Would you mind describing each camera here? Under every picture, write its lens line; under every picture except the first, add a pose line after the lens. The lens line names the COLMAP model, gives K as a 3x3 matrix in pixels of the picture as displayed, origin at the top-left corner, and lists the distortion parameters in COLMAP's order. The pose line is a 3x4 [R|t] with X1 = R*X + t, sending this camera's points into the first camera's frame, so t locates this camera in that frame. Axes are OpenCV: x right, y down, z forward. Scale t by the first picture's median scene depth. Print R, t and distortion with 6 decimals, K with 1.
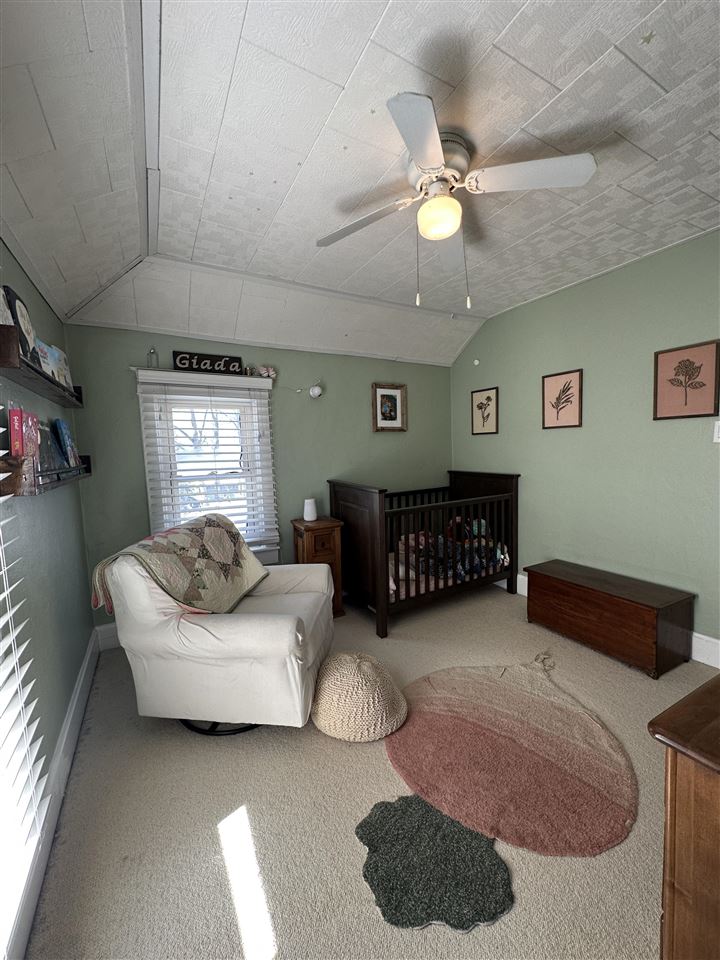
lens RADIAL K [[383.7, 0, 354.6], [0, 383.7, 478.2], [0, 0, 1]] dist [-0.003223, 0.001313]
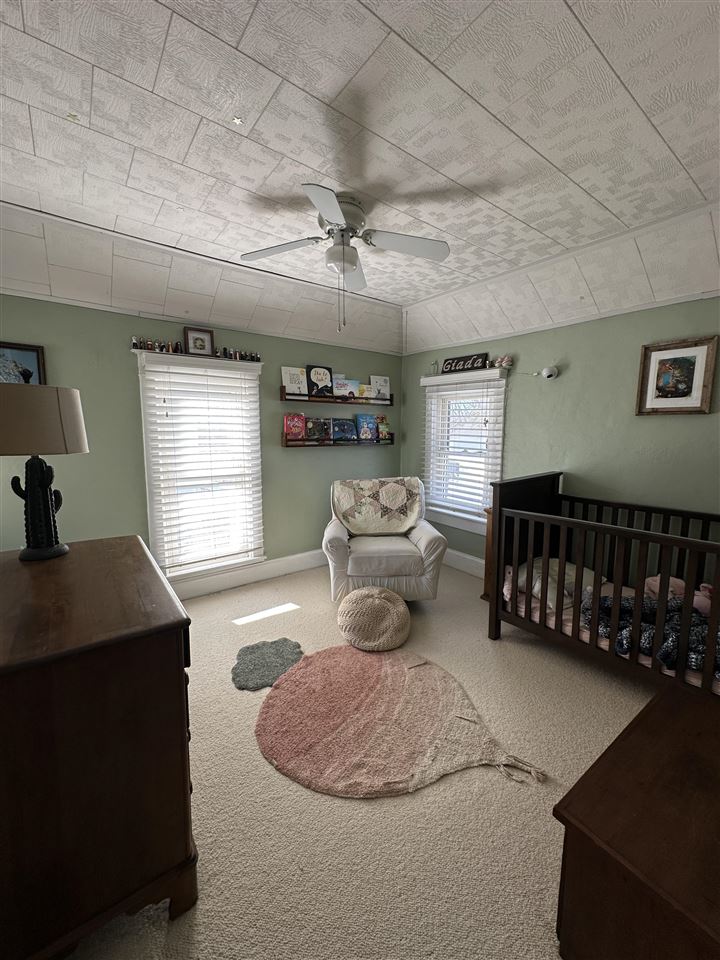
lens RADIAL K [[383.7, 0, 360.6], [0, 383.7, 476.1], [0, 0, 1]] dist [-0.003223, 0.001313]
pose [[0.145314, 0.152274, -0.977597, 0.856512], [-0.087290, 0.986205, 0.140640, -0.081976], [0.985527, 0.064897, 0.156601, 0.488942]]
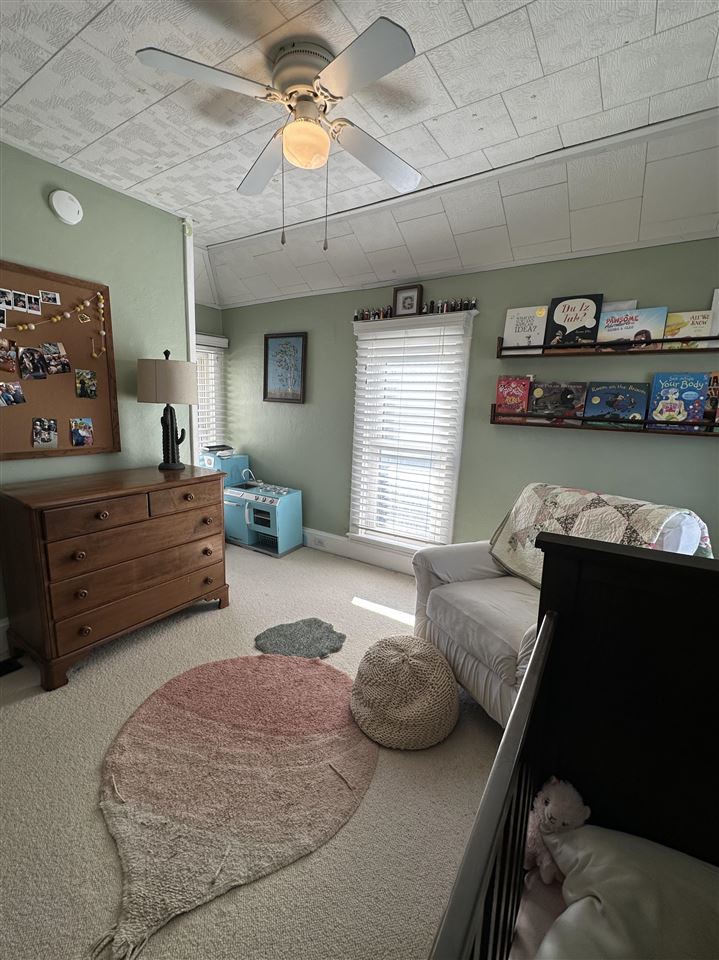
lens RADIAL K [[410.7, 0, 356.3], [0, 410.7, 476.4], [0, 0, 1]] dist [-0.000367, 0.000102]
pose [[-0.882982, 0.087411, -0.461197, 0.342262], [-0.042044, 0.963832, 0.263173, -0.098831], [0.467521, 0.251767, -0.847371, 1.118334]]
